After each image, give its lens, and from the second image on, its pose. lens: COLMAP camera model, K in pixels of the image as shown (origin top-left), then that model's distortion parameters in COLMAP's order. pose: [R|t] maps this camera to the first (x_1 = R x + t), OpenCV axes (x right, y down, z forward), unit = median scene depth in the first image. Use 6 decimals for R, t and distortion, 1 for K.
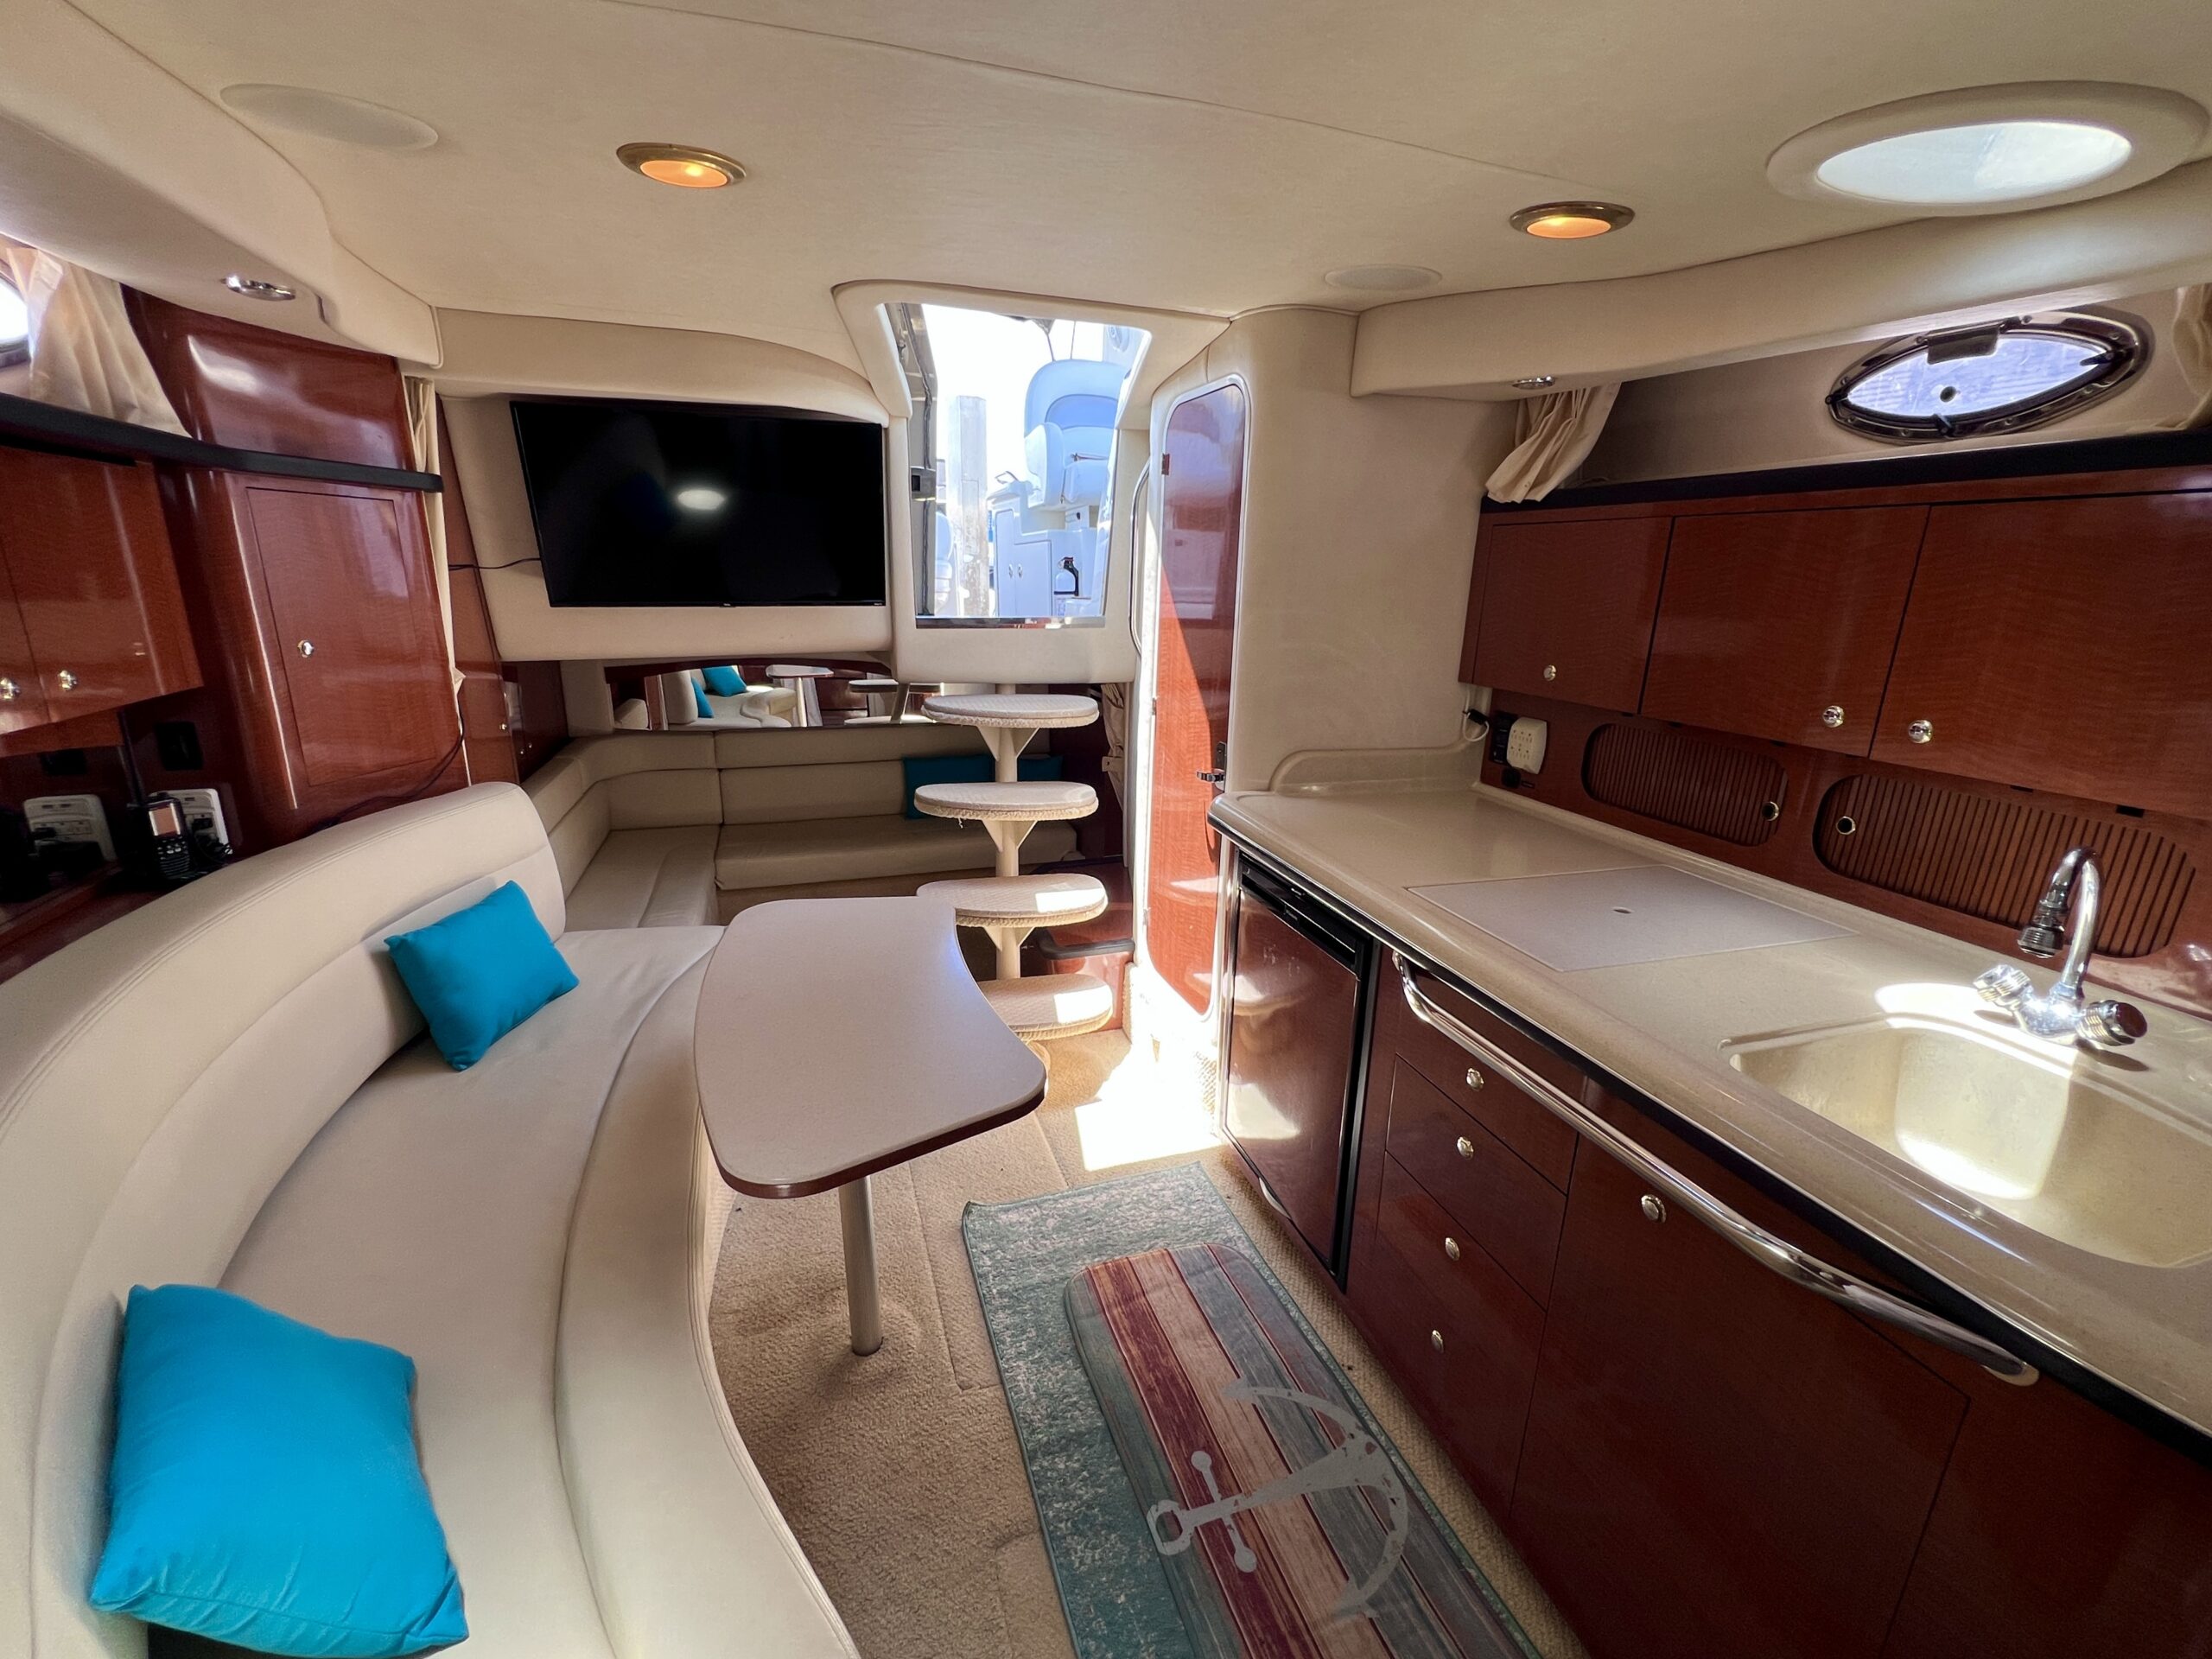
lens RADIAL K [[945.4, 0, 1124.5], [0, 945.4, 833.0], [0, 0, 1]] dist [0.001121, 0.001018]
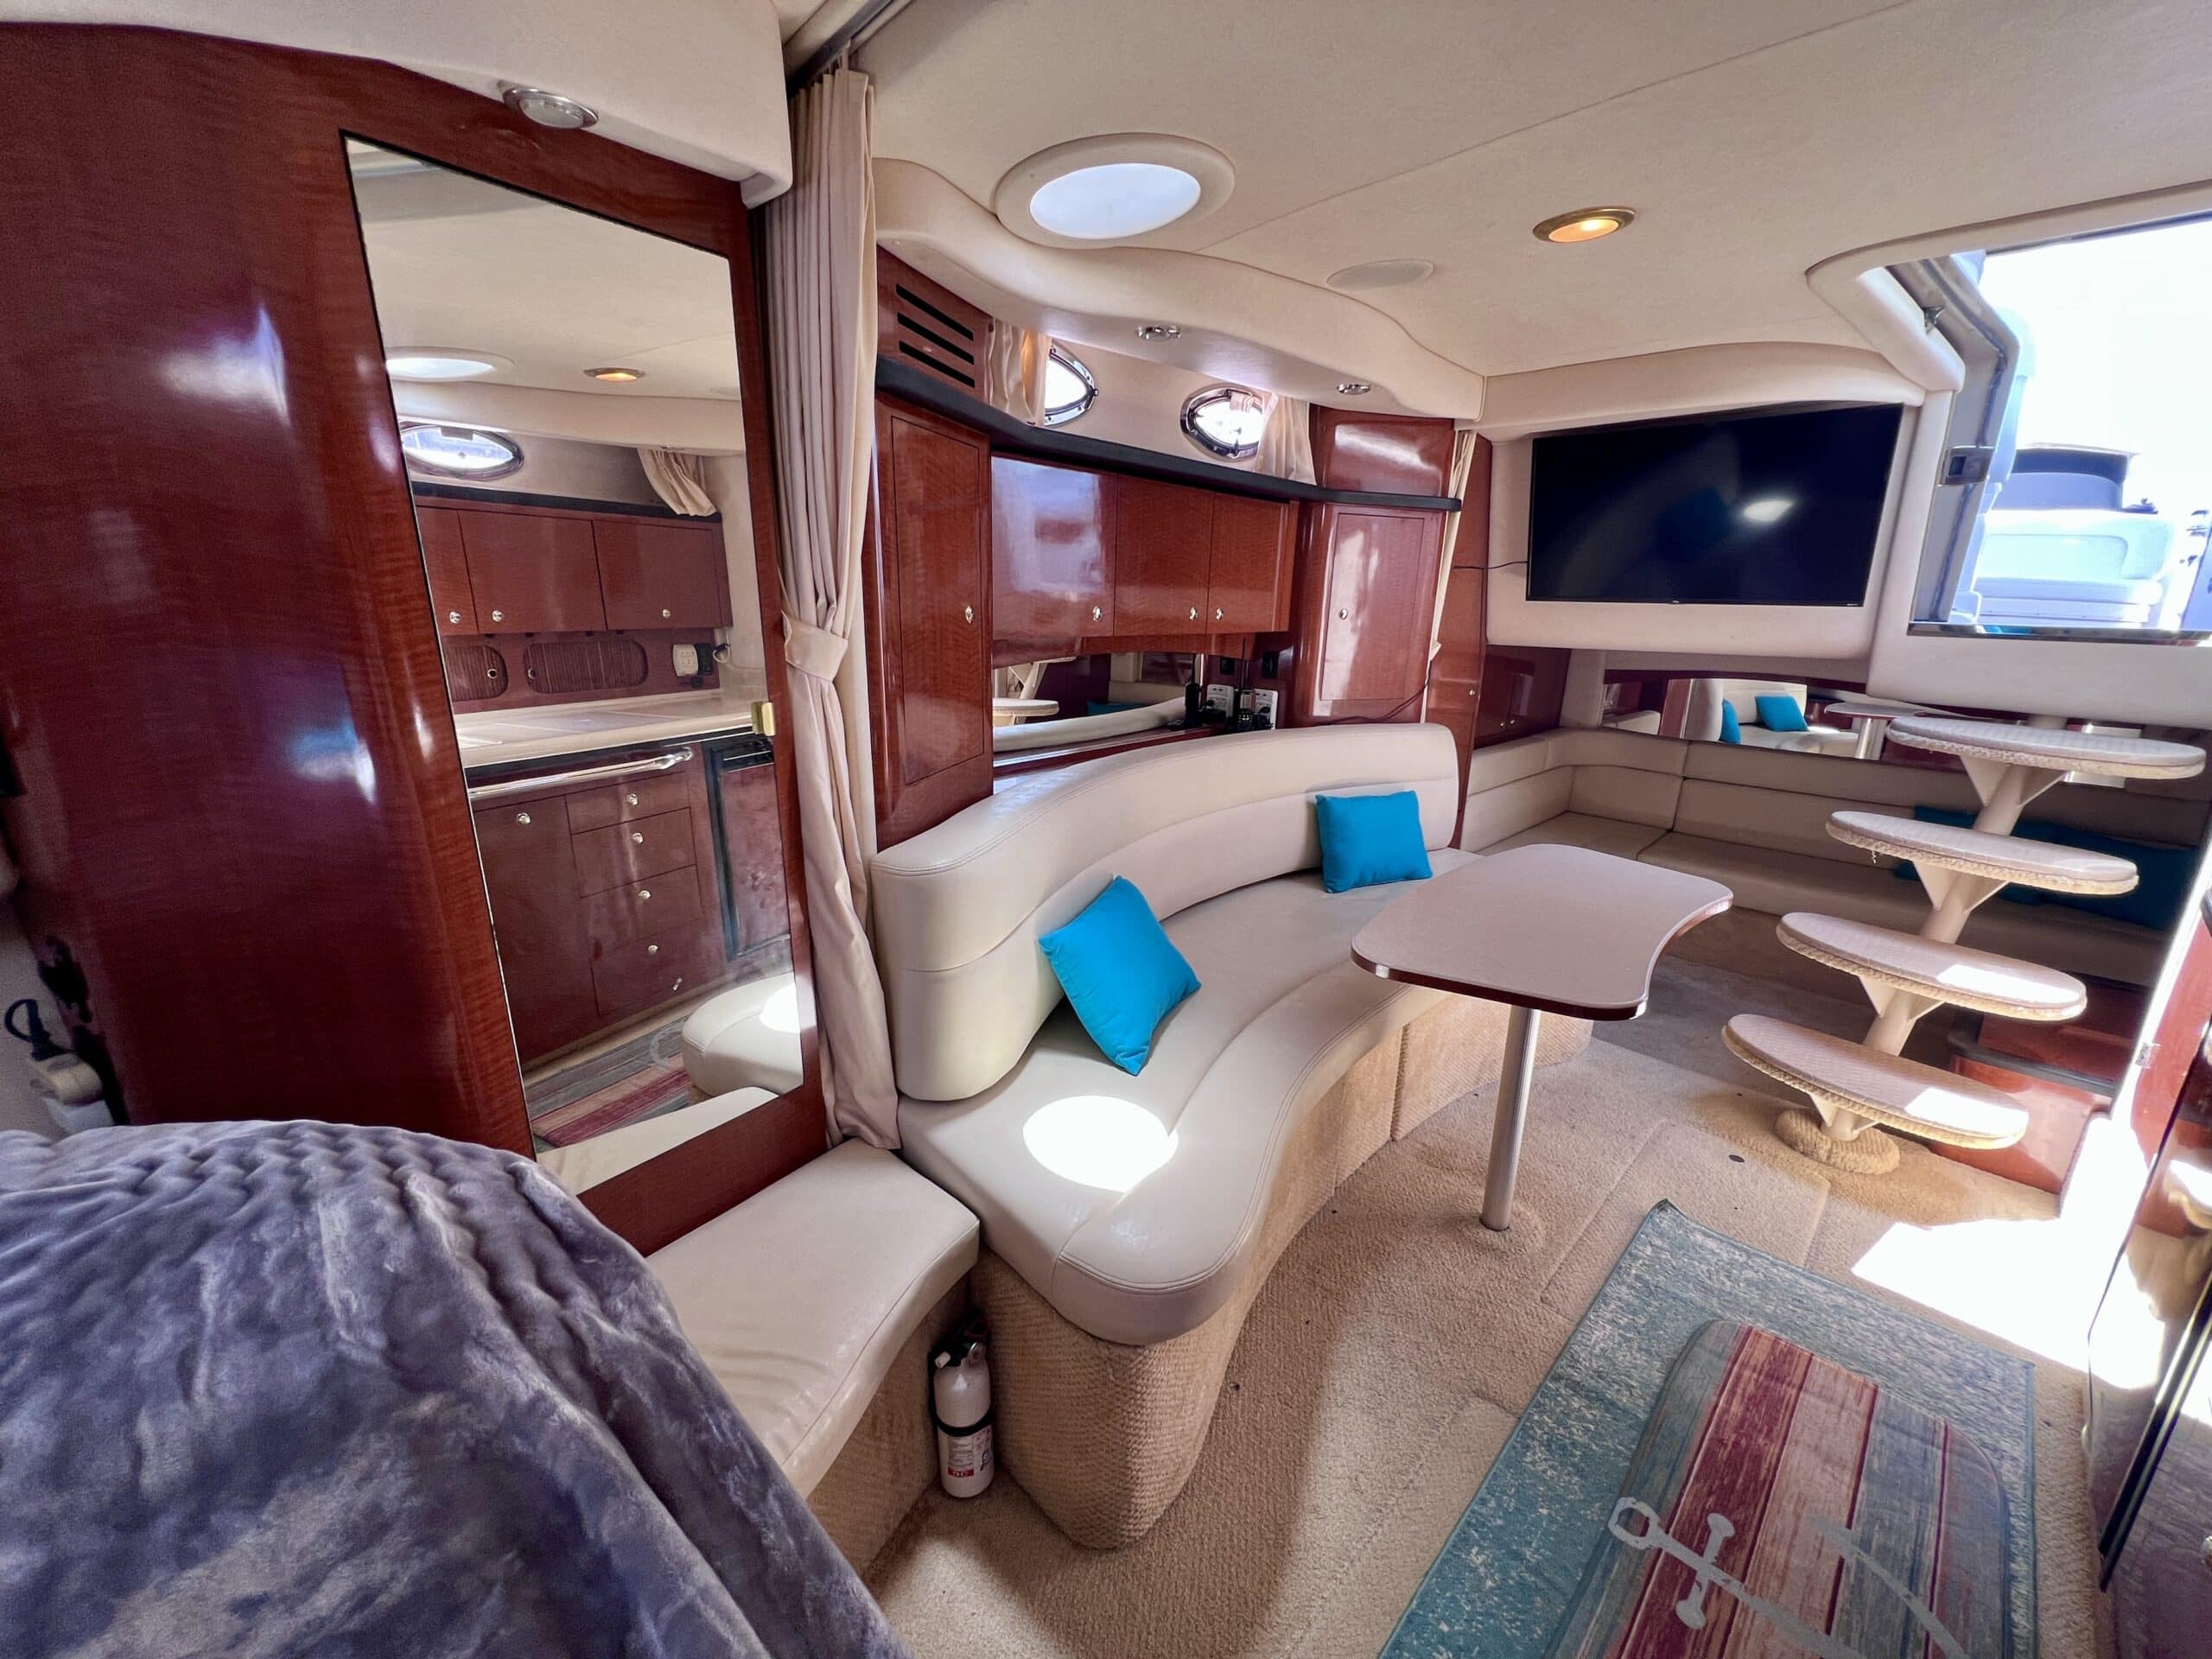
lens RADIAL K [[907.8, 0, 1103.6], [0, 907.8, 843.0], [0, 0, 1]] dist [0.009439, 0.000087]
pose [[0.436289, 0.233554, -0.868968, 0.365952], [-0.258163, 0.957616, 0.127762, 0.079547], [0.861977, 0.168594, 0.478092, -0.012658]]
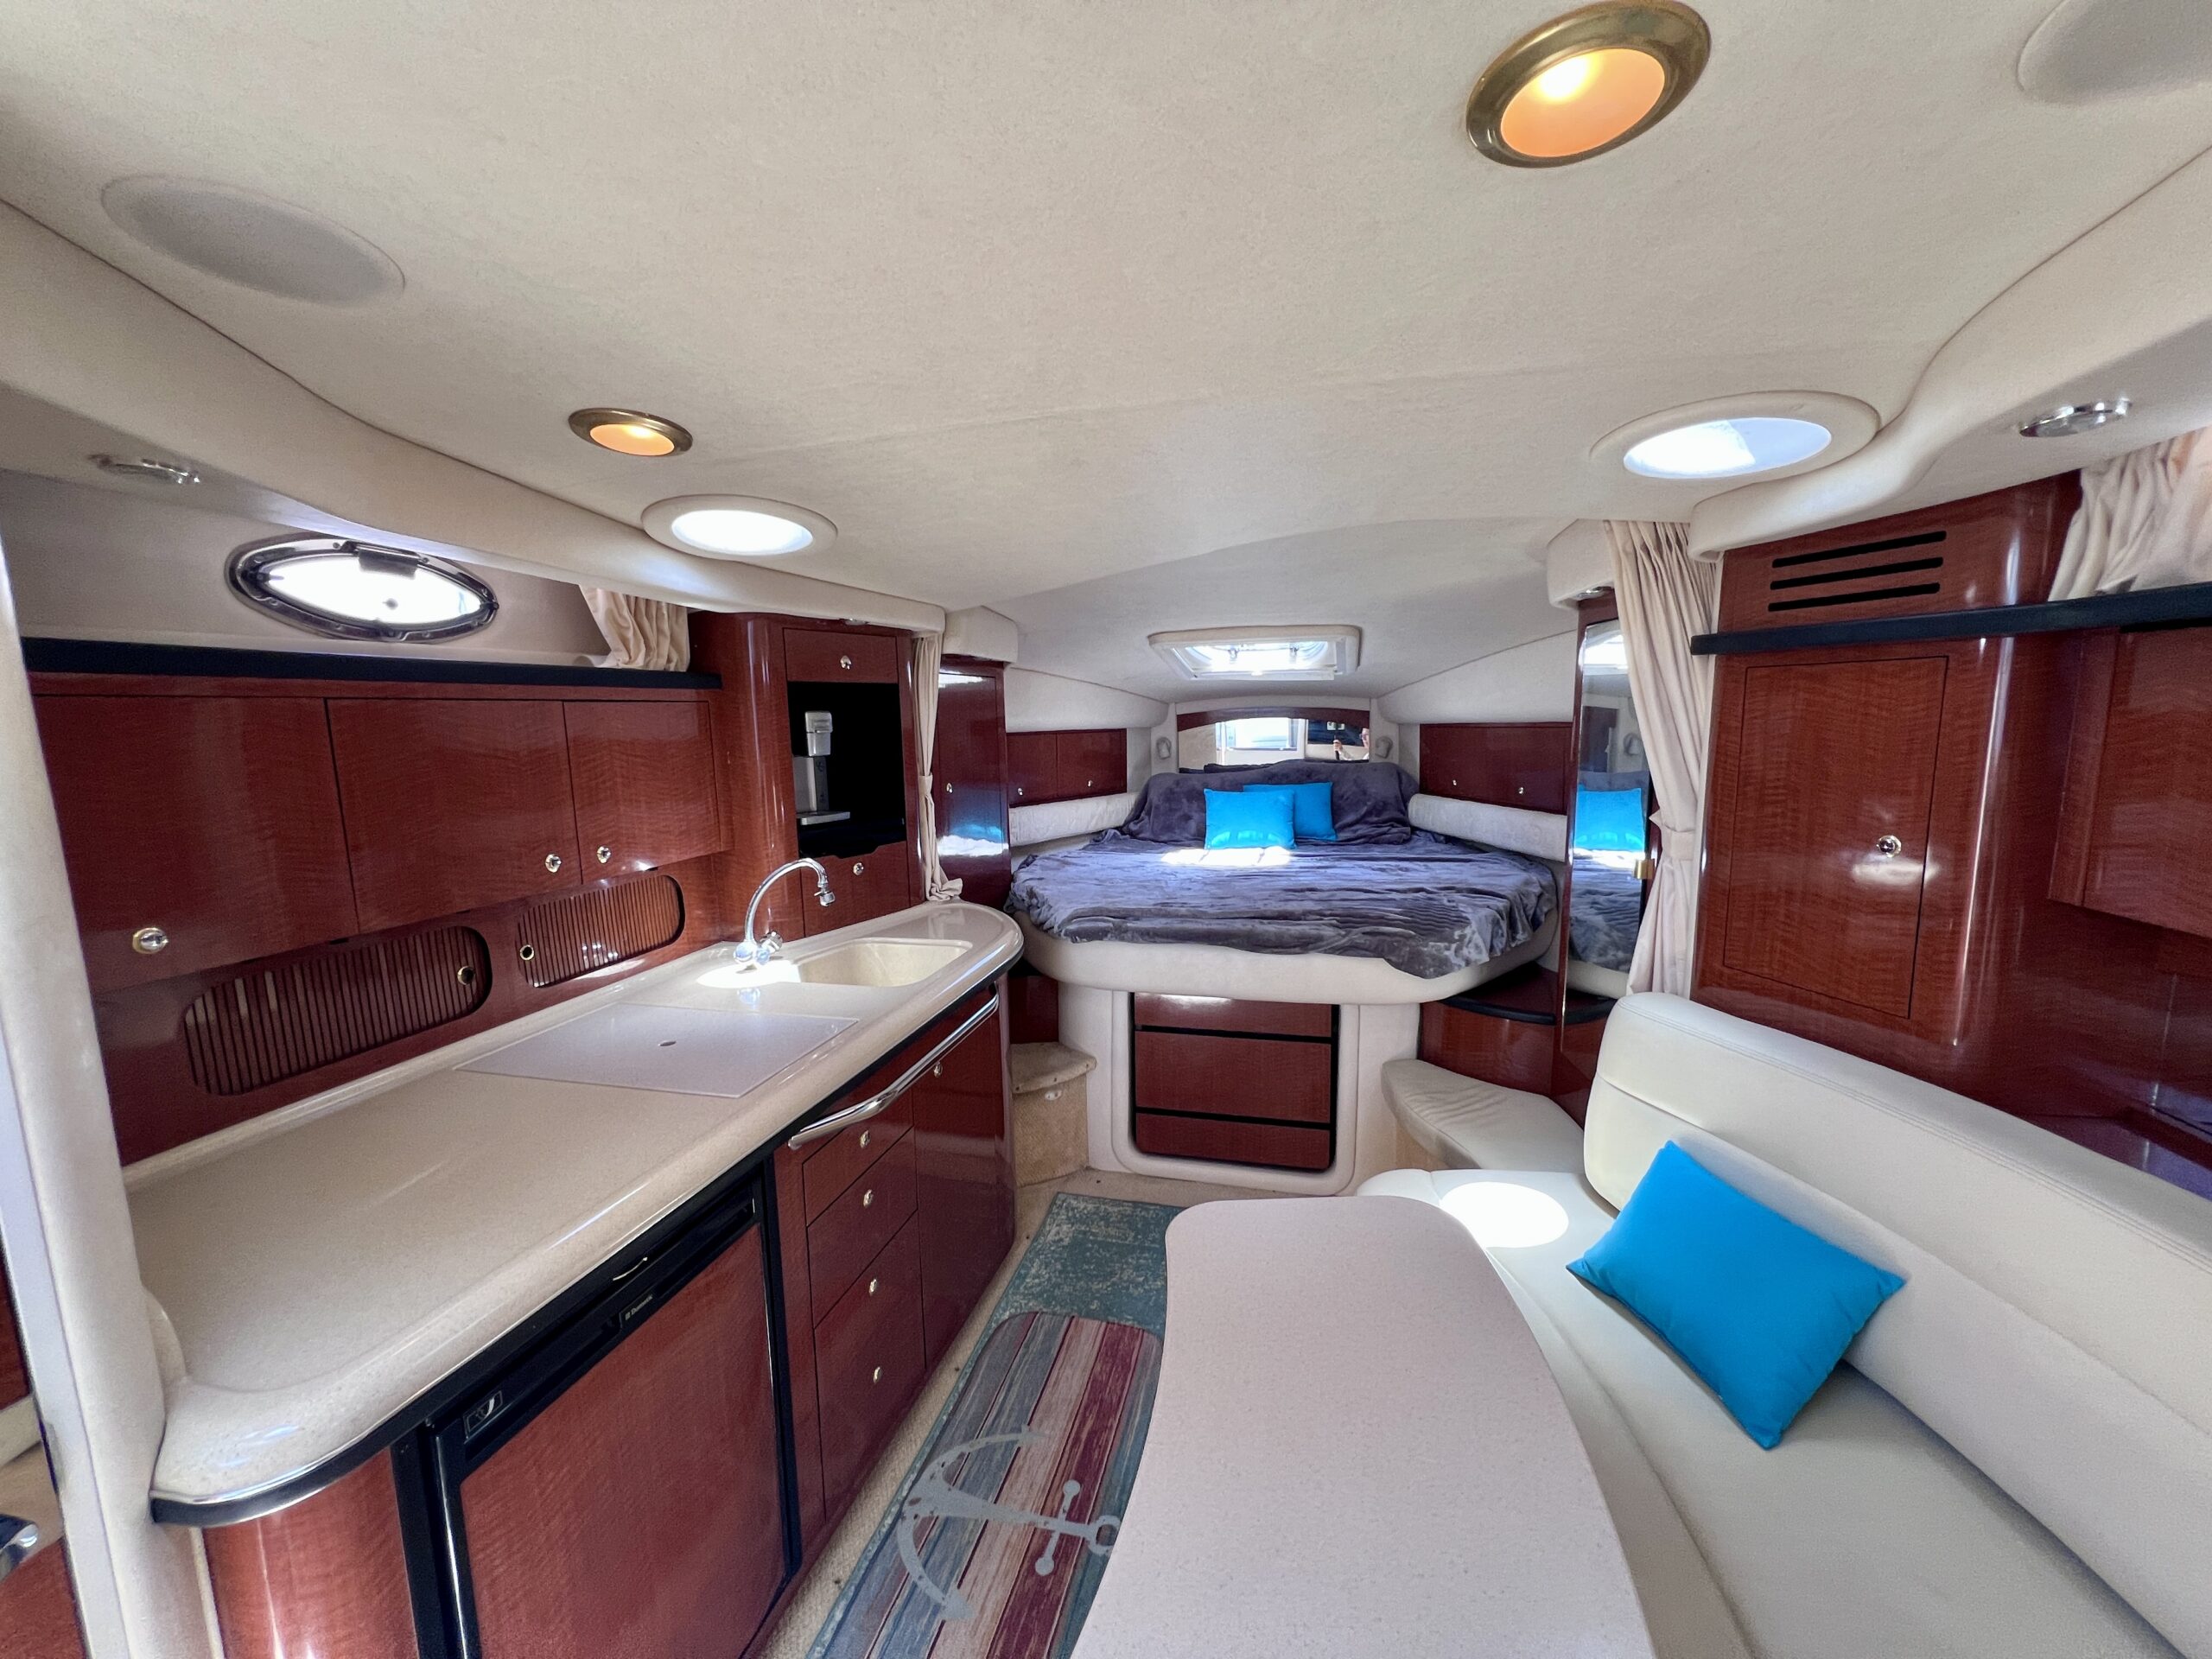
lens RADIAL K [[864.5, 0, 1106.0], [0, 864.5, 829.5], [0, 0, 1]] dist [-0.000225, 0.000119]
pose [[-0.831251, -0.078460, 0.550333, -0.382563], [0.154927, 0.918068, 0.364896, -0.376127], [-0.533872, 0.388581, -0.750989, 1.179233]]
